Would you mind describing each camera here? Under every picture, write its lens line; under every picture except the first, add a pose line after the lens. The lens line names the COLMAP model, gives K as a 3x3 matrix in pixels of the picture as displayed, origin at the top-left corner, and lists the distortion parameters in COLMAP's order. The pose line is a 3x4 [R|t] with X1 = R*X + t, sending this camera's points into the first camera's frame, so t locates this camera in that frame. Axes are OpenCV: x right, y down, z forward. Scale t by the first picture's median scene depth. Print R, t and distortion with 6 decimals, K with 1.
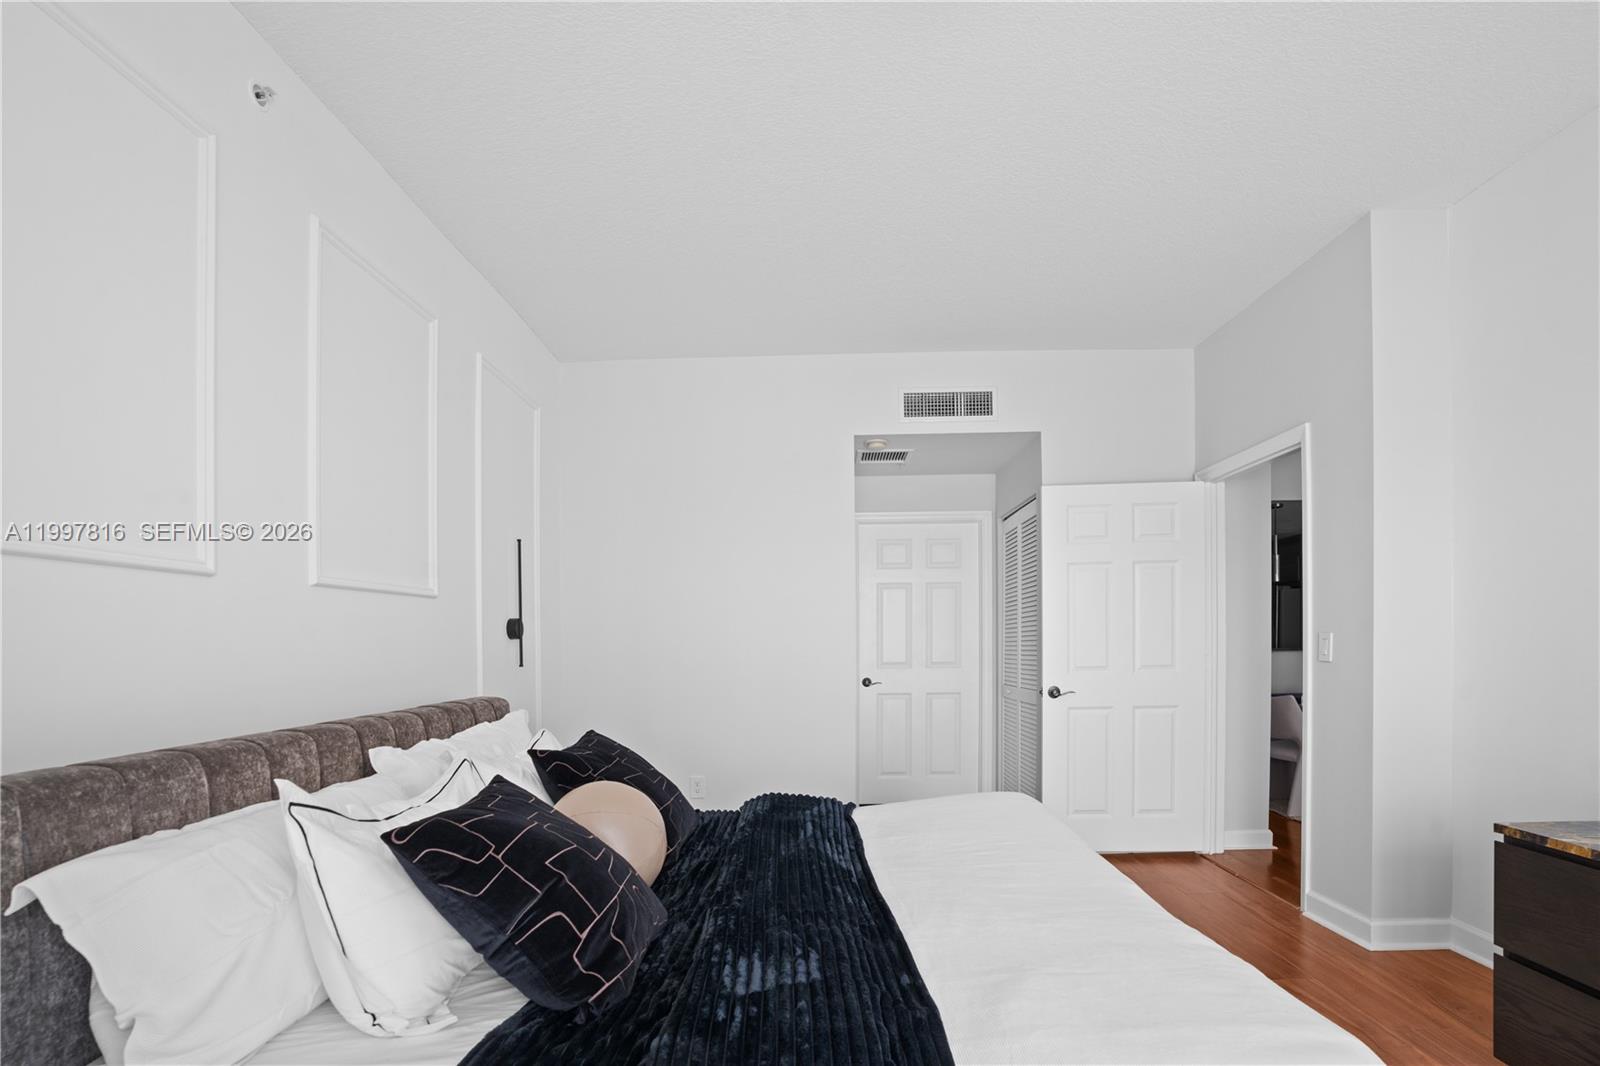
lens RADIAL K [[765.8, 0, 797.0], [0, 765.8, 643.6], [0, 0, 1]] dist [-0.000569, -0.000057]
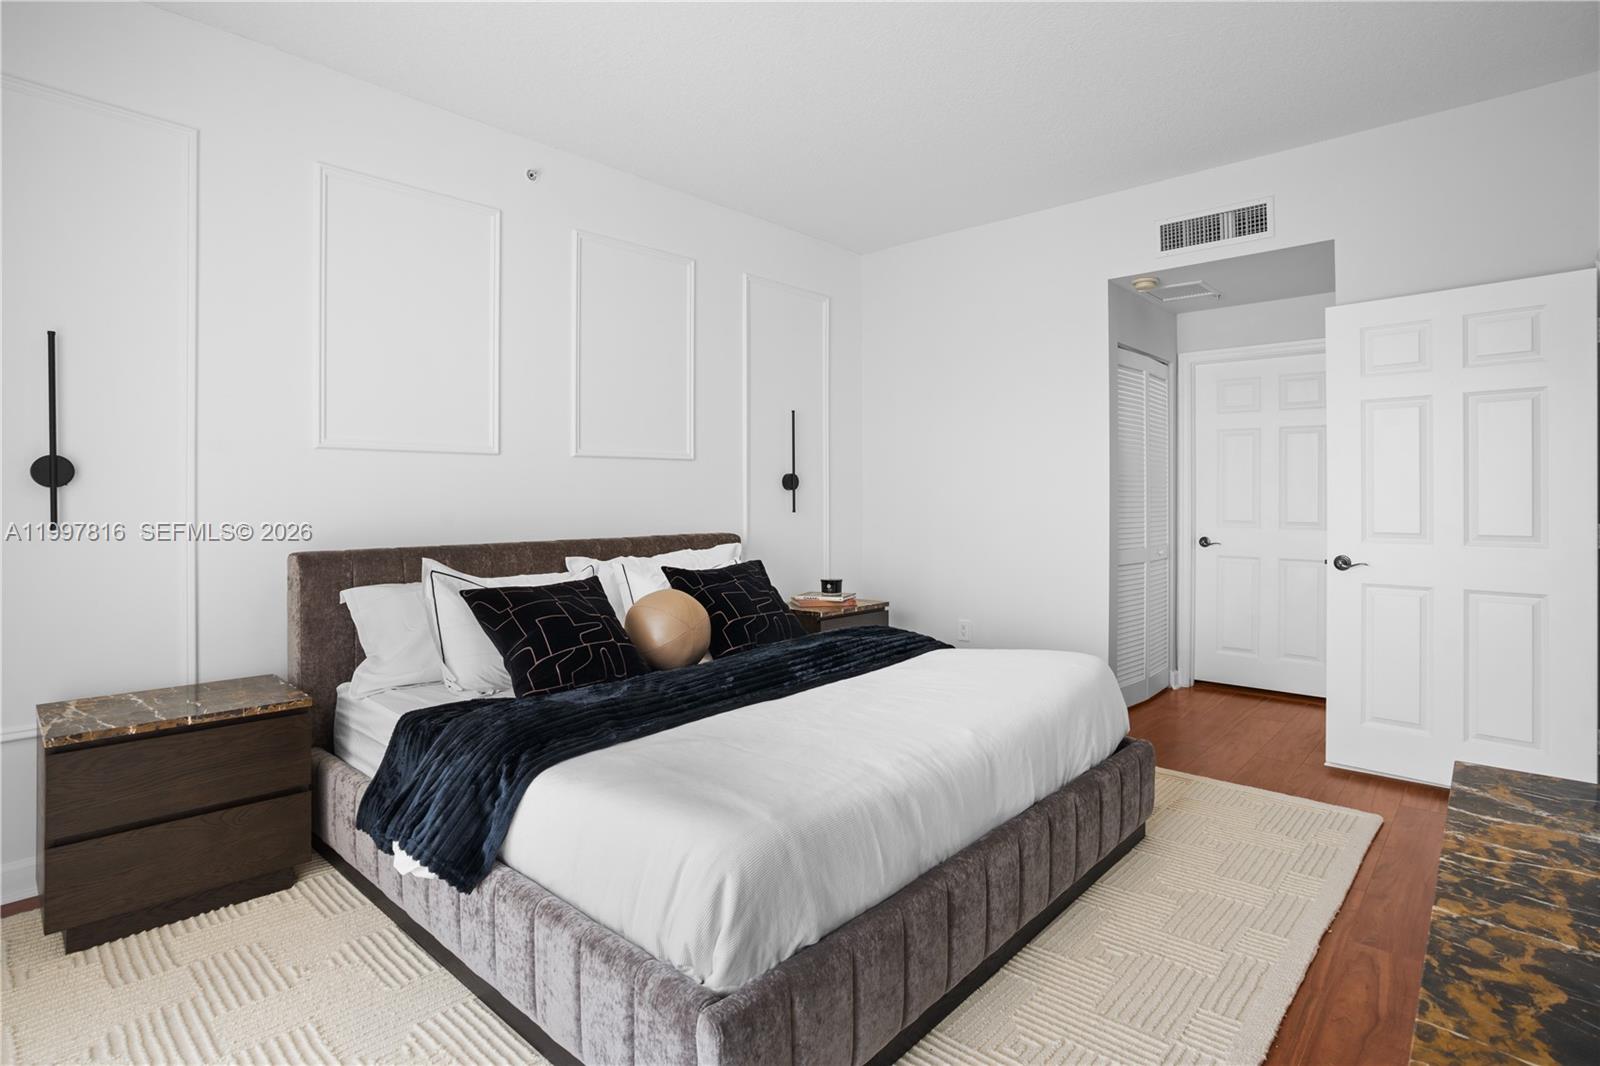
lens RADIAL K [[811.0, 0, 802.2], [0, 811.0, 471.5], [0, 0, 1]] dist [0.052754, 0.000258]
pose [[0.788132, -0.007381, -0.615462, 0.414888], [-0.011824, 0.999562, -0.027129, -0.001630], [0.615393, 0.028659, 0.787700, -0.029547]]
